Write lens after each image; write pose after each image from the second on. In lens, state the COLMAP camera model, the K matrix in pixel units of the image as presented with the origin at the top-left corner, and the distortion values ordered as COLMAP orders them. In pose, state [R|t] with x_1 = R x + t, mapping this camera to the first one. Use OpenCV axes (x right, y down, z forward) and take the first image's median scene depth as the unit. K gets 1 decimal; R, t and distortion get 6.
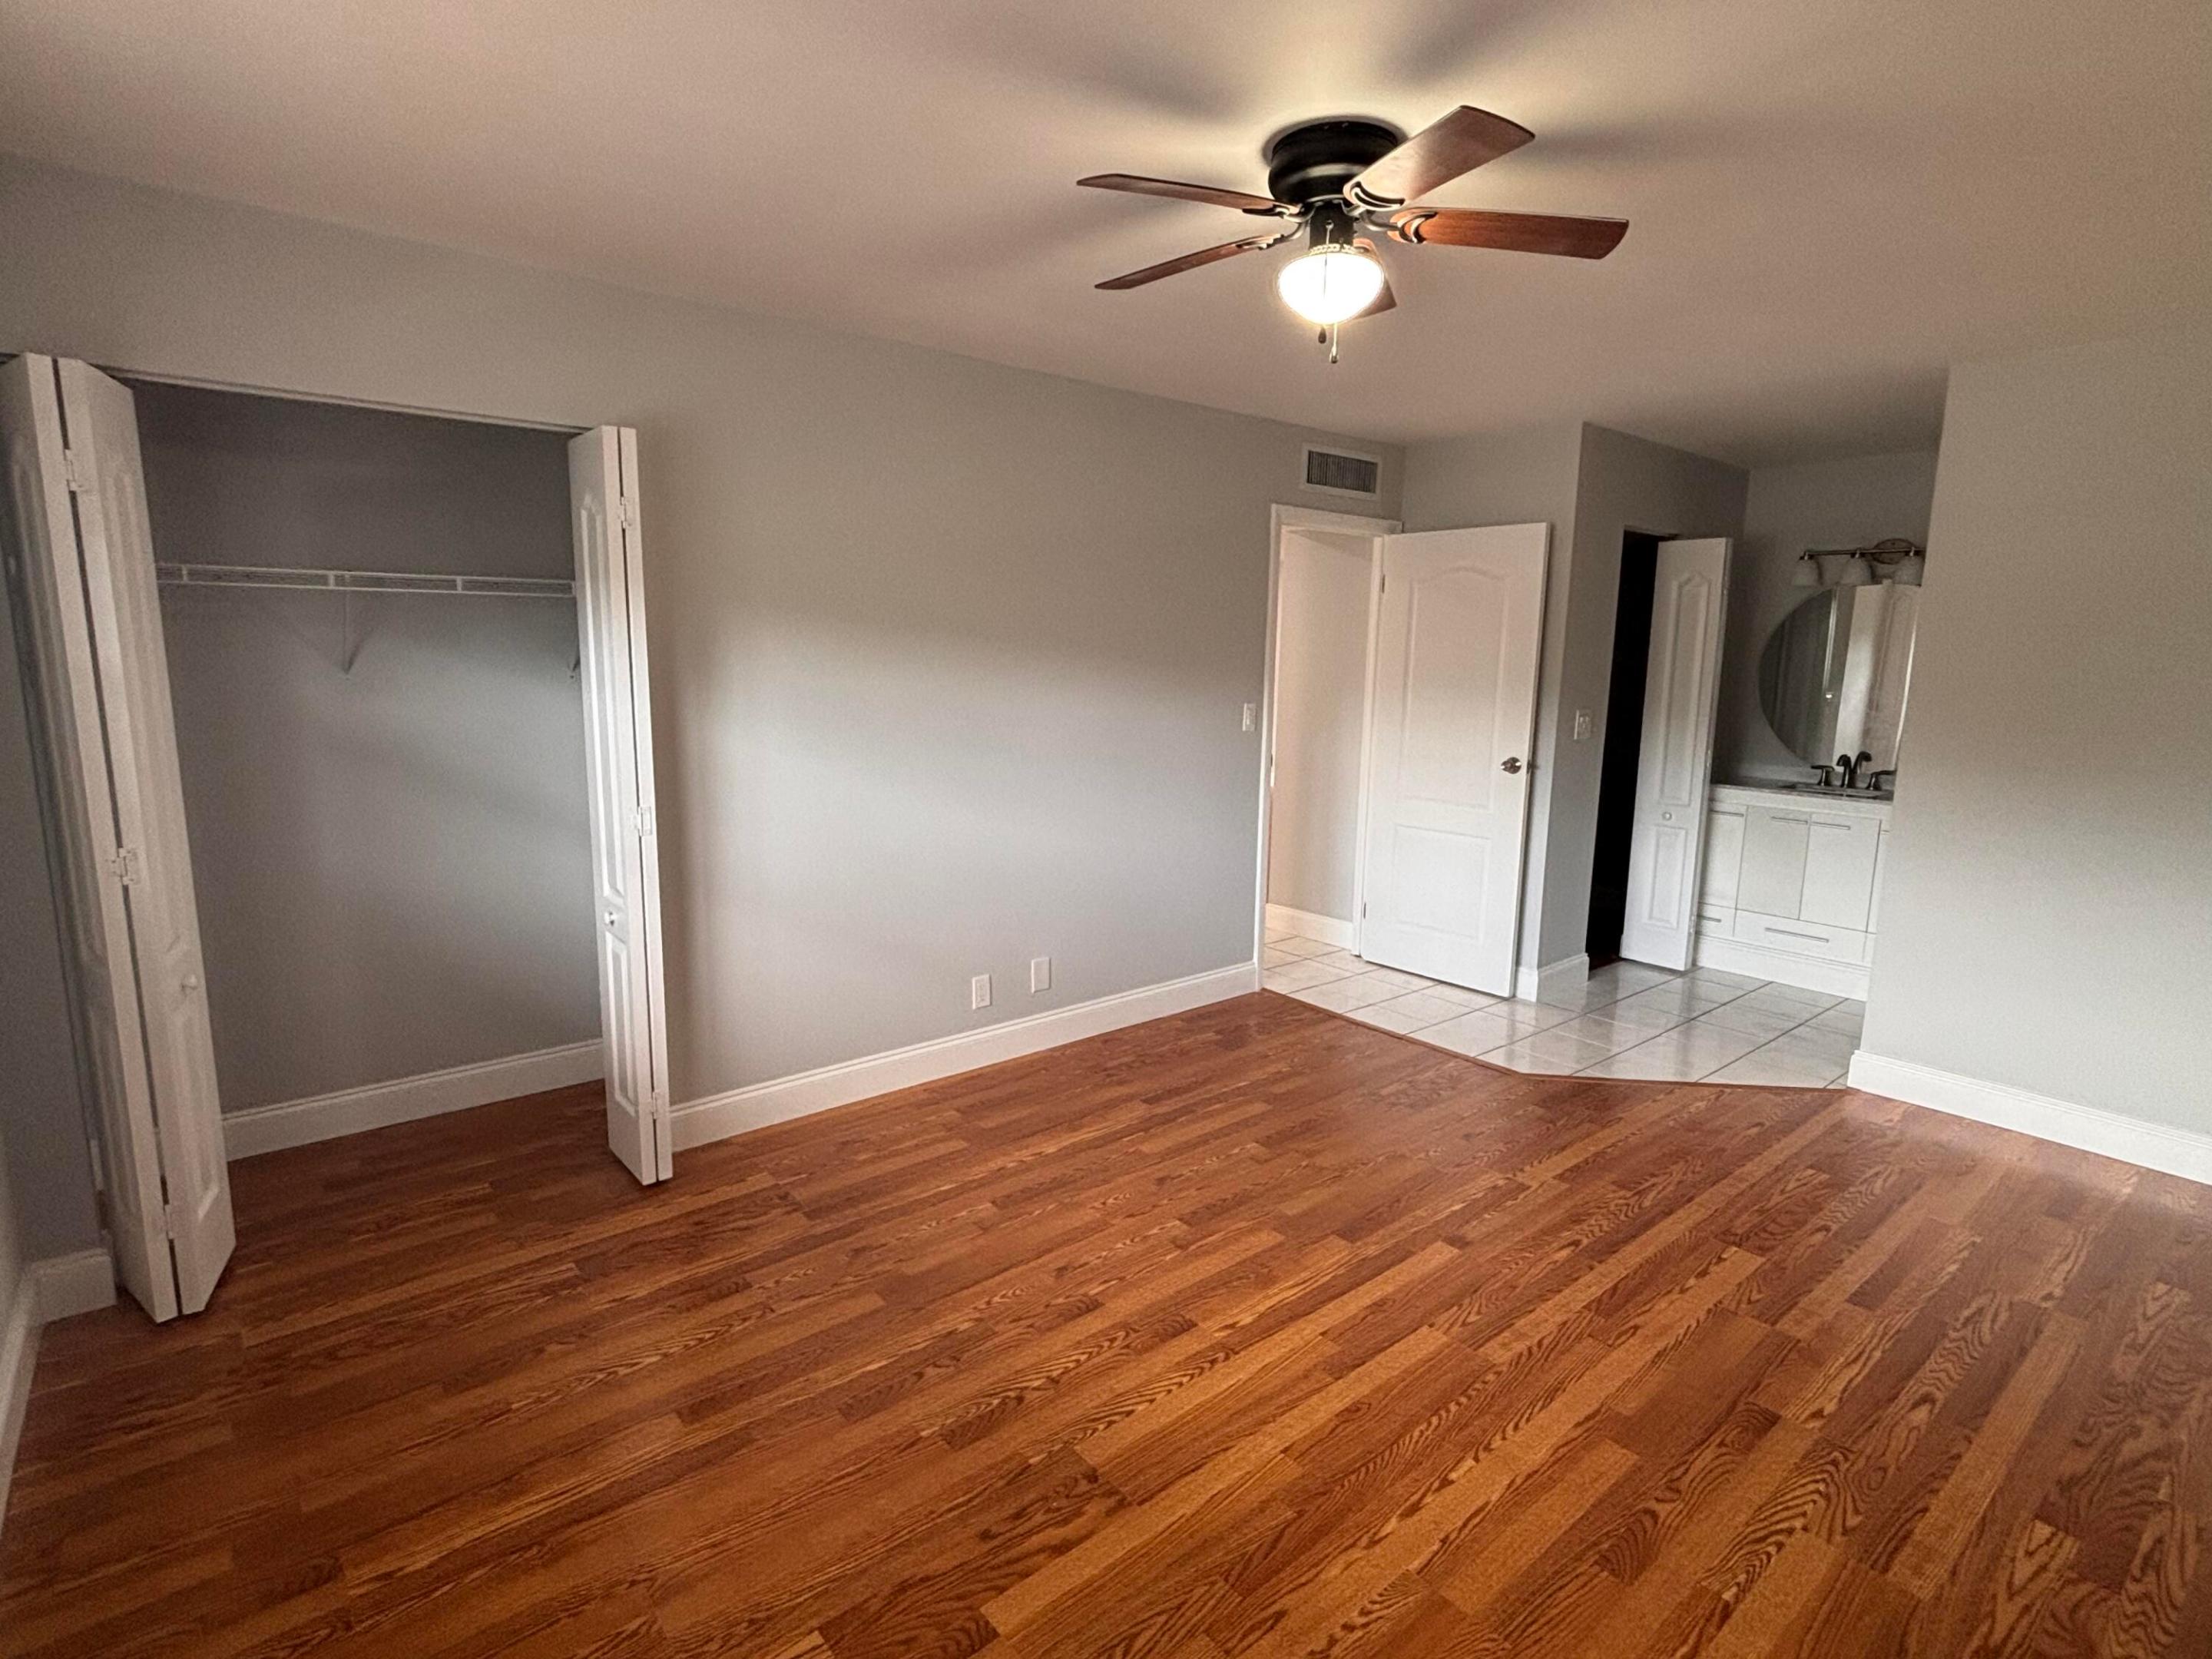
lens RADIAL K [[1102.9, 0, 1101.0], [0, 1102.9, 841.3], [0, 0, 1]] dist [-0.013794, 0.012721]
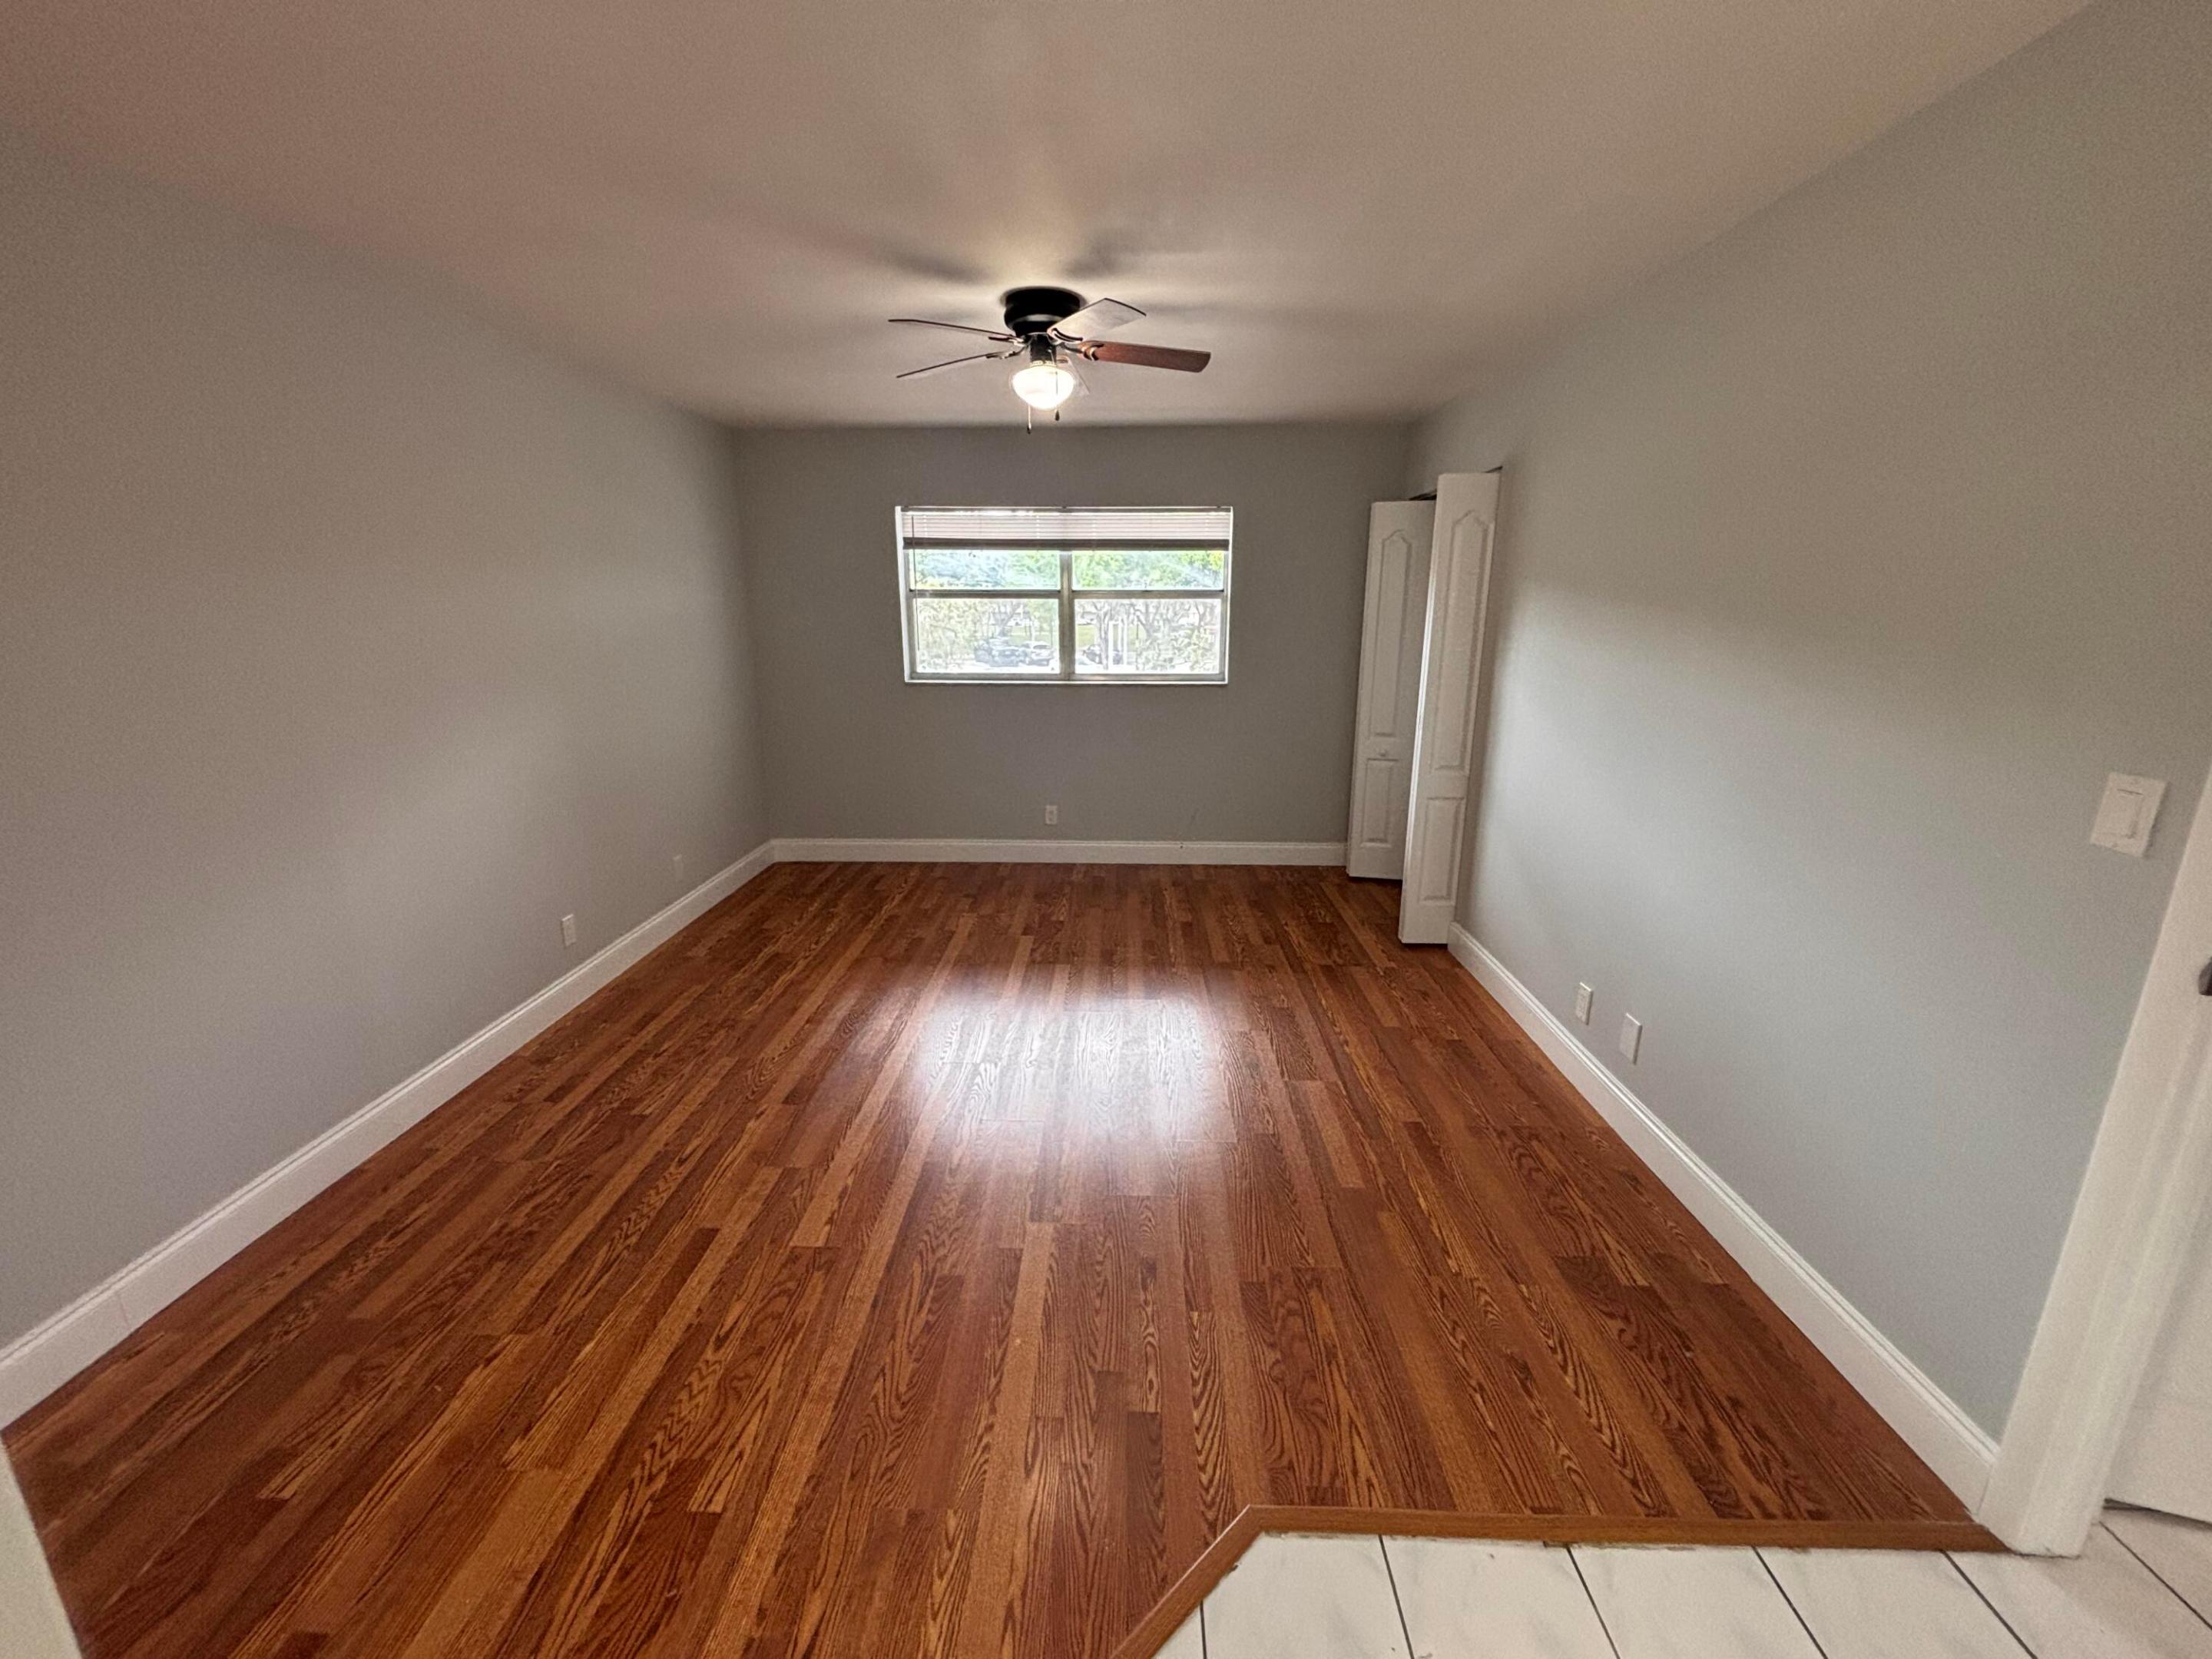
lens RADIAL K [[899.4, 0, 1090.7], [0, 899.4, 825.7], [0, 0, 1]] dist [0.000103, 0.000712]
pose [[-0.663534, 0.164806, -0.729768, 1.023424], [-0.149528, 0.926541, 0.345200, -0.291772], [0.733051, 0.338173, -0.590148, 1.662060]]
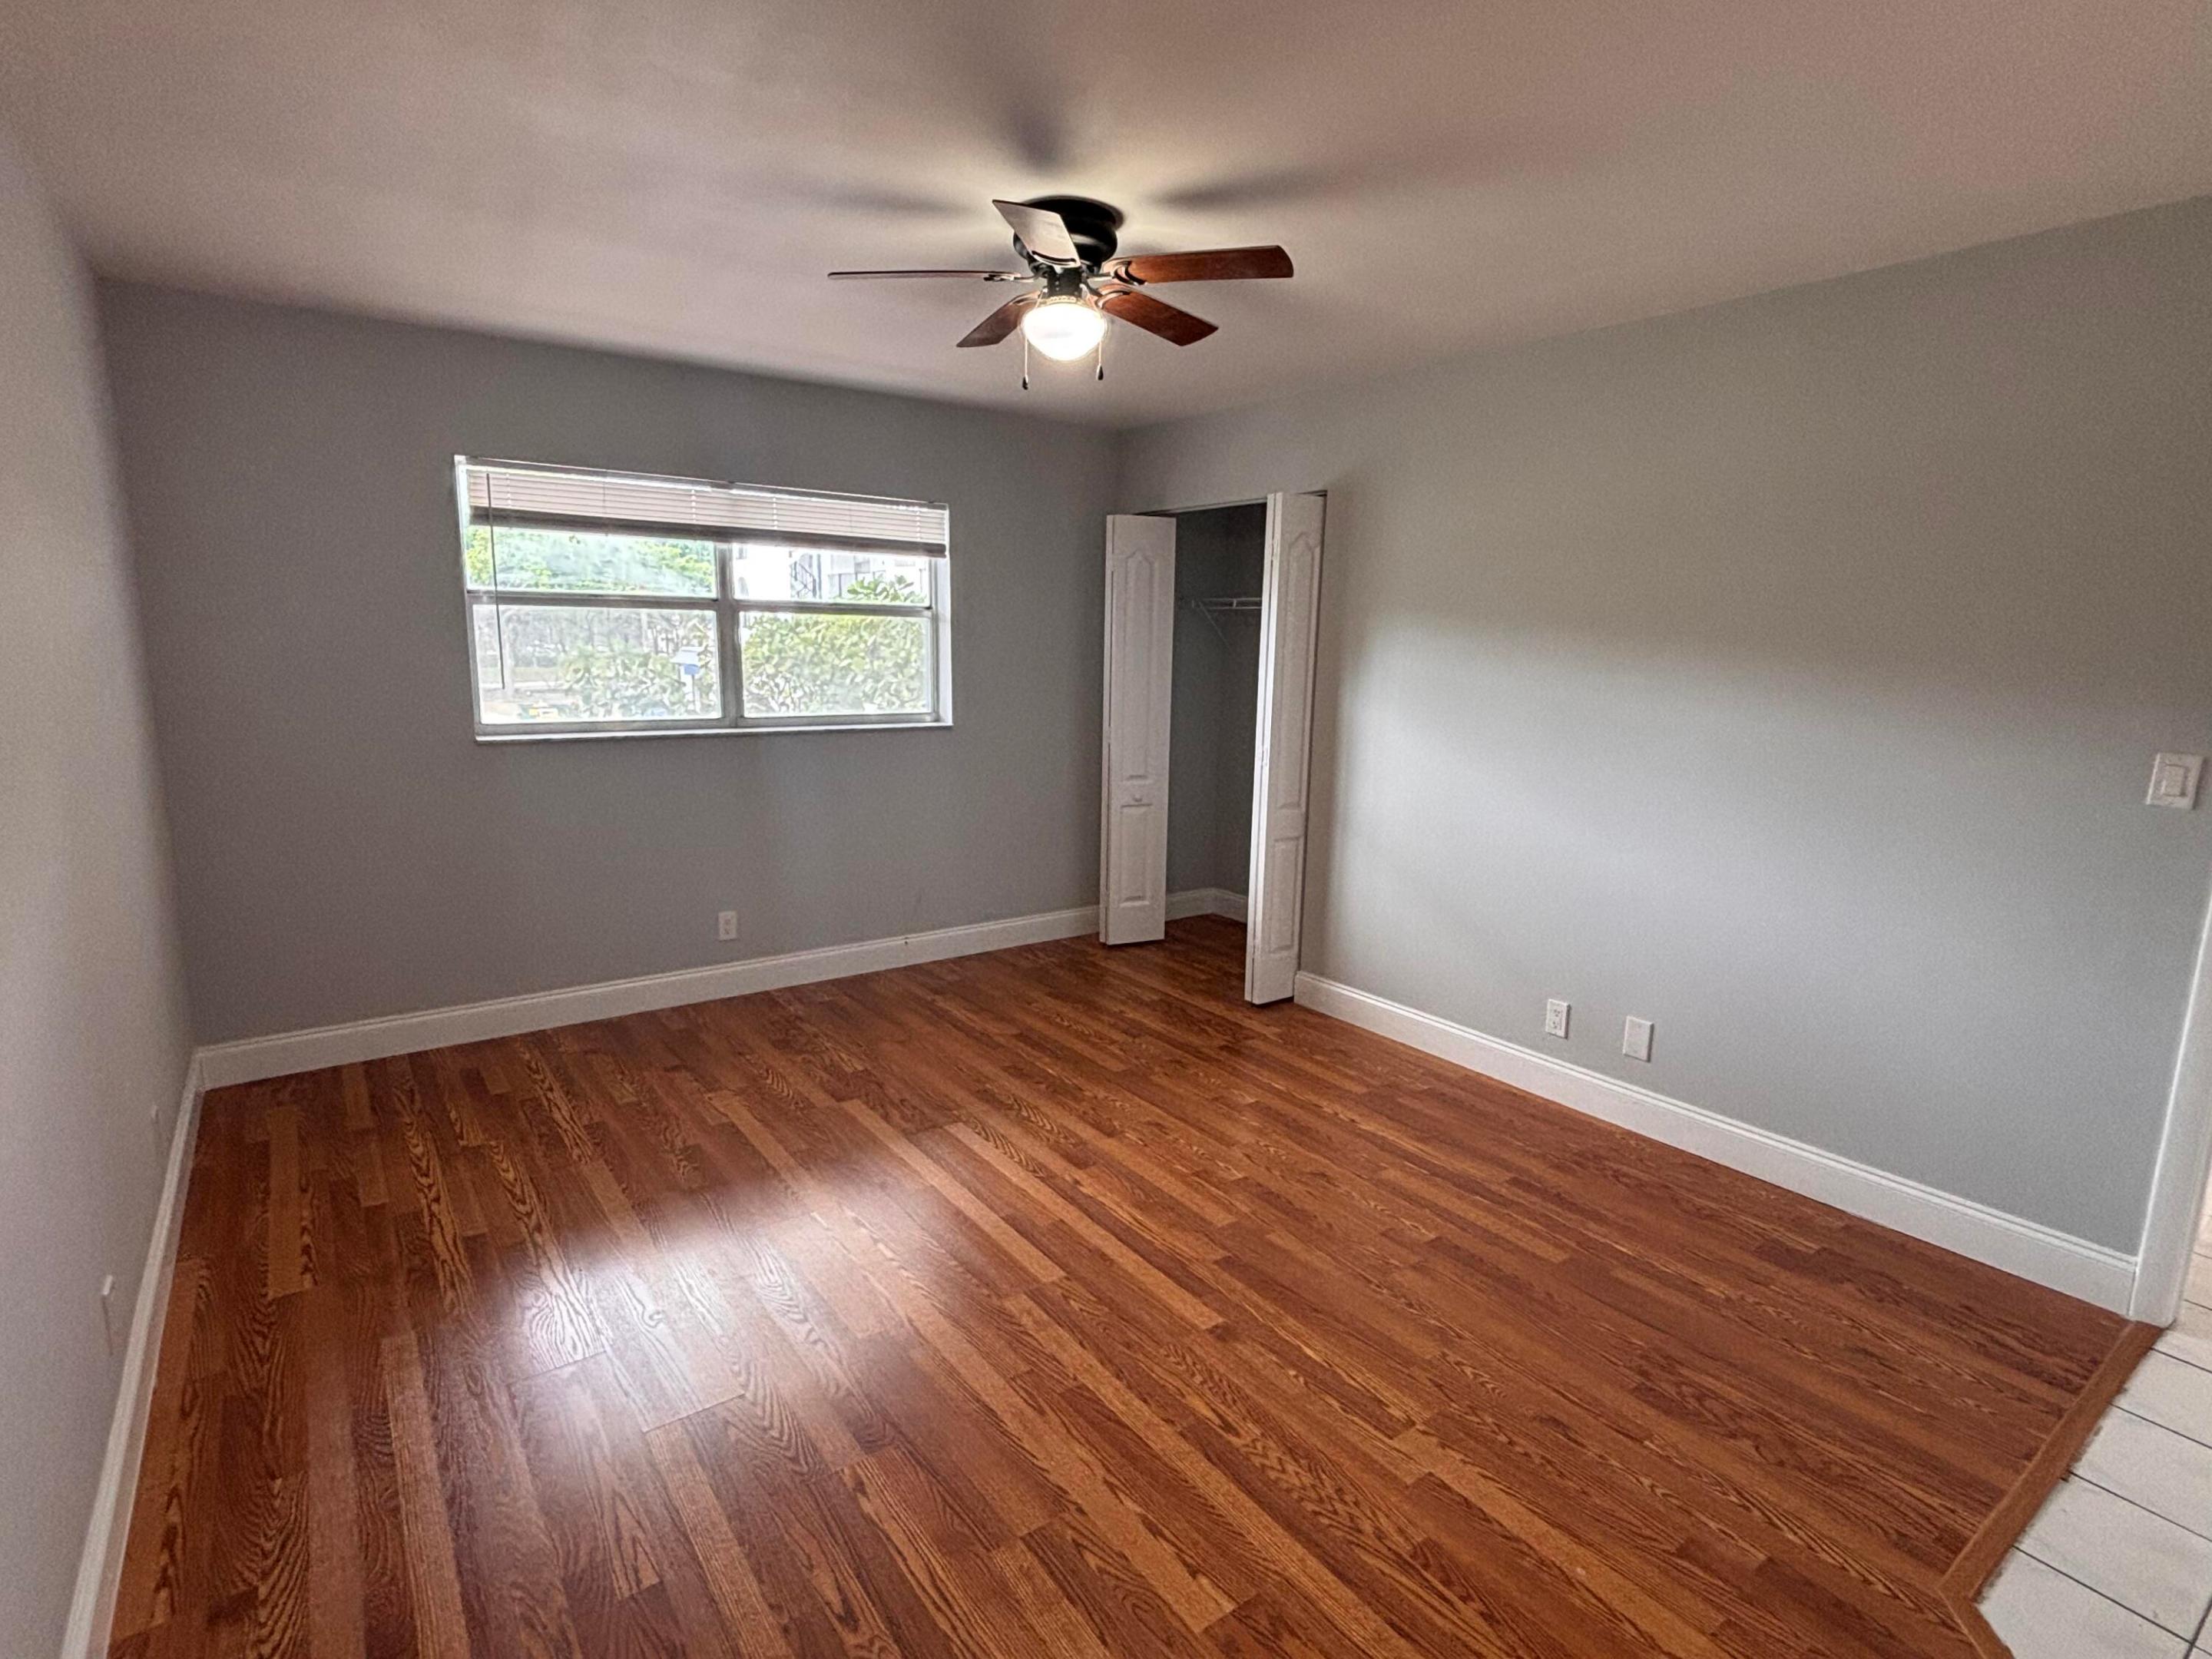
lens RADIAL K [[1136.4, 0, 1112.0], [0, 1136.4, 789.2], [0, 0, 1]] dist [0.007103, -0.000045]
pose [[-0.054230, 0.121460, -0.991114, 1.263015], [-0.206712, 0.969707, 0.130147, -0.144577], [0.976898, 0.211933, -0.027480, 0.950555]]
